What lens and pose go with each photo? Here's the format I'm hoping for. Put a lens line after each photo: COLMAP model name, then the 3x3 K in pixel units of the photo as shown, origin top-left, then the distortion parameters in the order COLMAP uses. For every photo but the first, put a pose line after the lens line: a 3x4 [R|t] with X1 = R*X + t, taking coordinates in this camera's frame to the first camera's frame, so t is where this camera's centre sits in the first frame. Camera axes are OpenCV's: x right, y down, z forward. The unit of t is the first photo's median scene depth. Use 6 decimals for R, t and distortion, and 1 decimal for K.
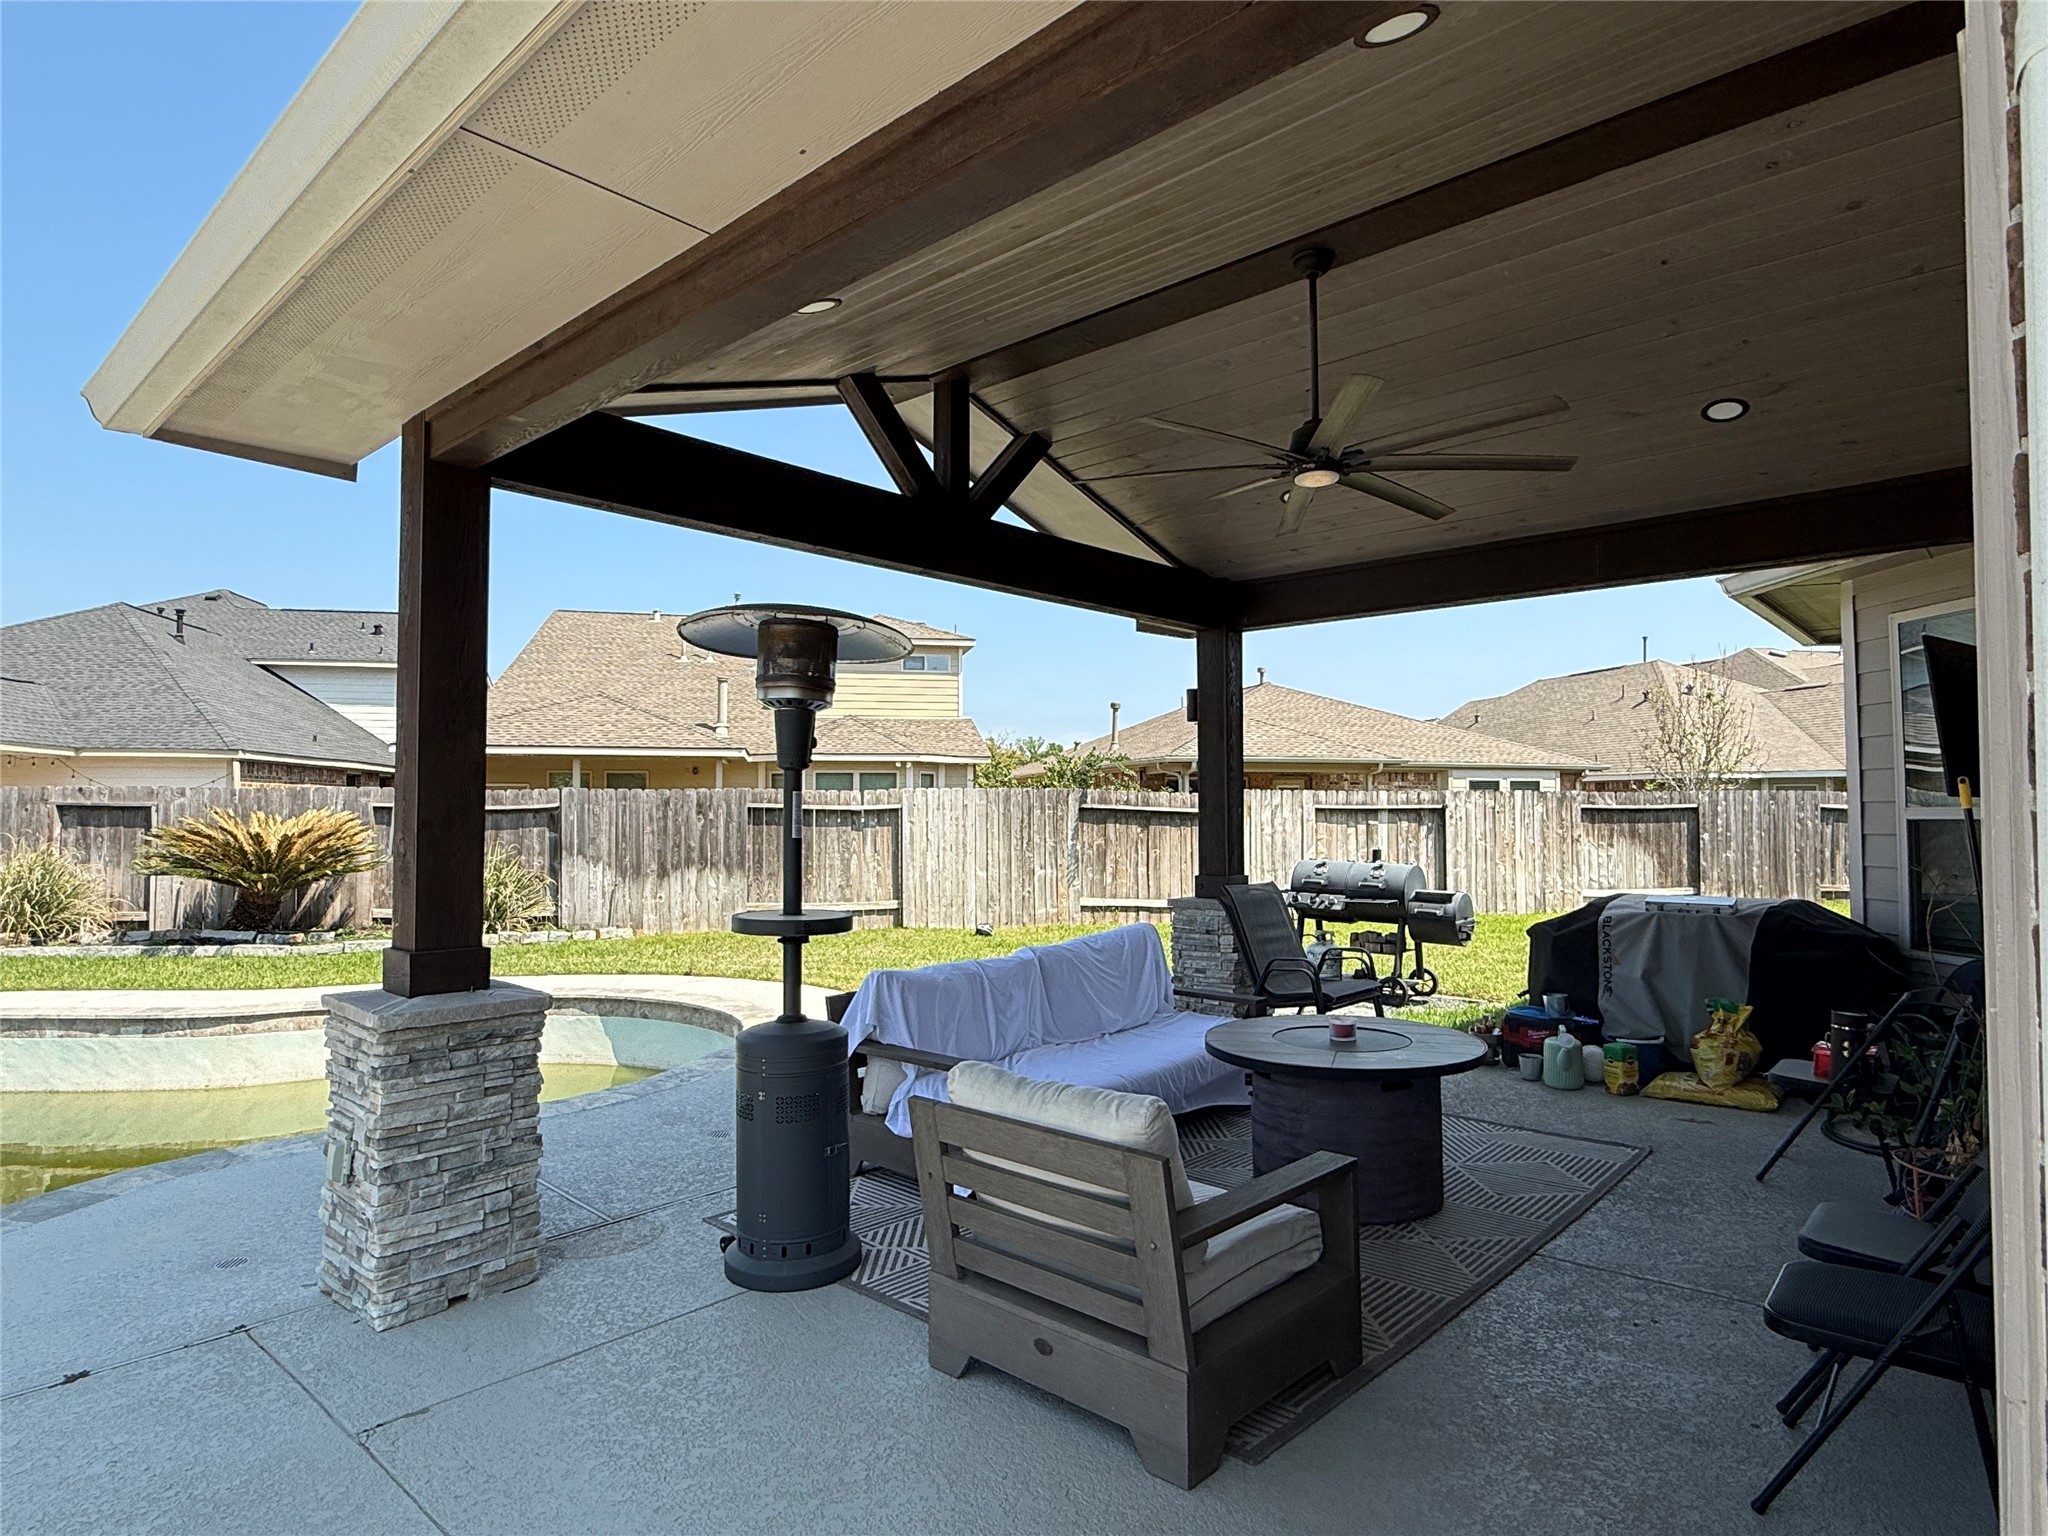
lens RADIAL K [[1135.6, 0, 1022.1], [0, 1135.6, 763.4], [0, 0, 1]] dist [0.000182, -0.000021]
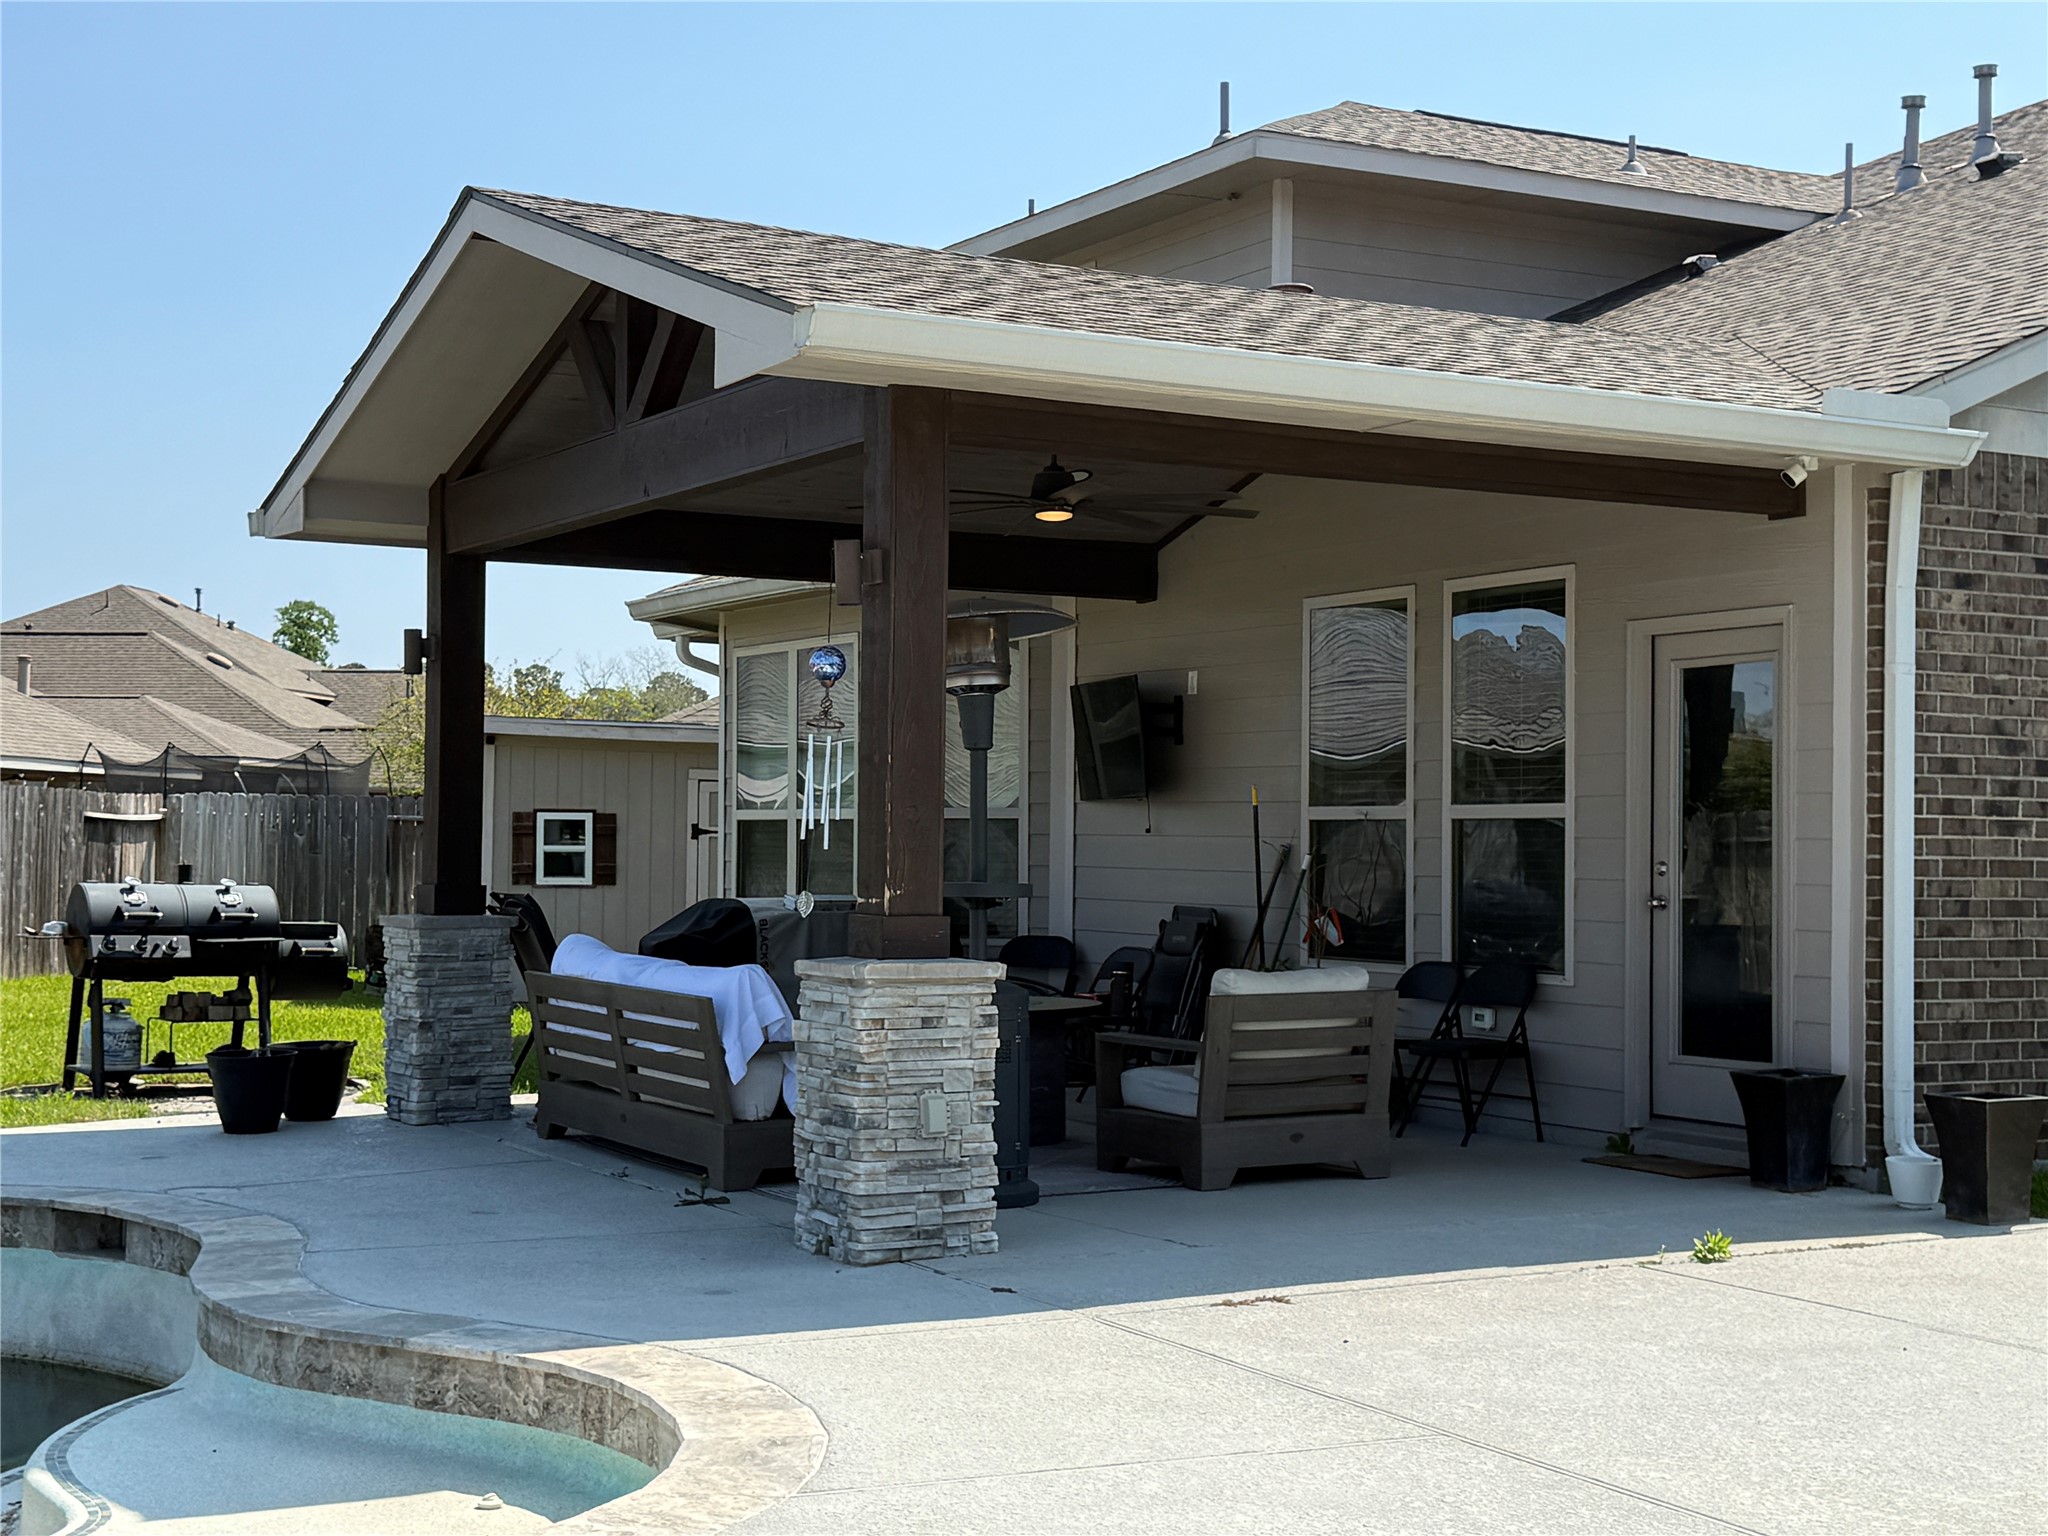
lens RADIAL K [[2805.1, 0, 1015.3], [0, 2805.1, 782.8], [0, 0, 1]] dist [0.186339, -0.419249]
pose [[0.316988, 0.026026, 0.948073, -0.763685], [-0.047077, 0.998823, -0.011679, 0.018392], [-0.947261, -0.040930, 0.317840, 0.031458]]
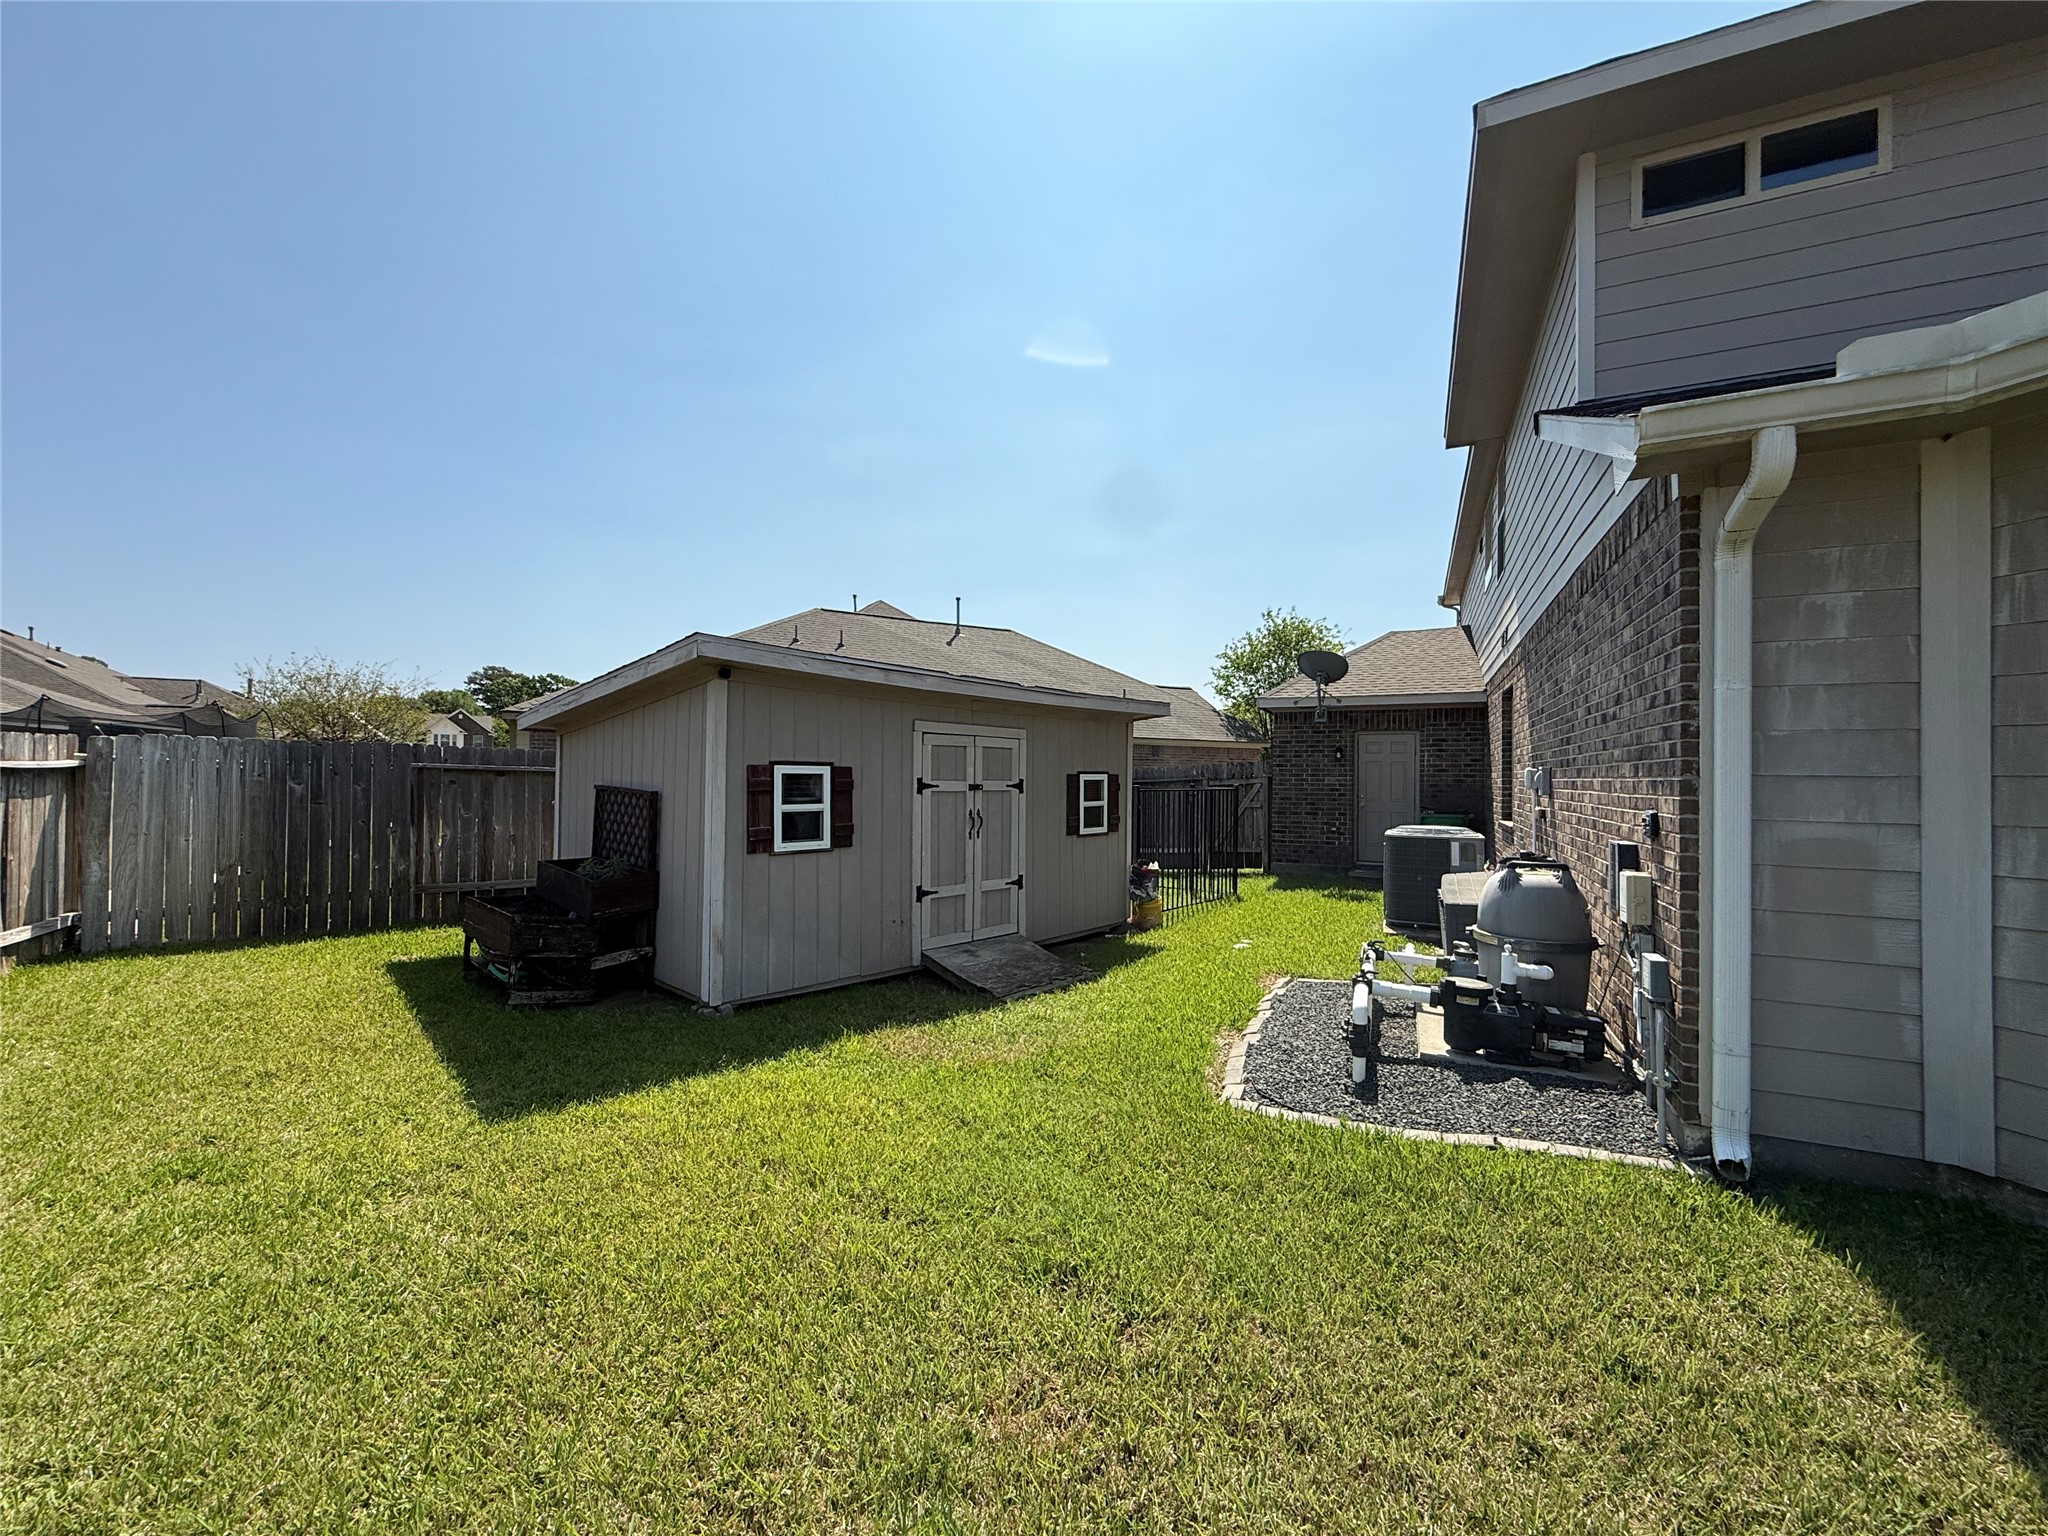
lens RADIAL K [[813.3, 0, 1019.3], [0, 813.3, 767.6], [0, 0, 1]] dist [-0.001073, 0.000478]
pose [[-0.285764, 0.006068, 0.958281, 0.413434], [-0.047602, 0.998656, -0.020519, 0.034777], [-0.957117, -0.051480, -0.285091, 0.903015]]
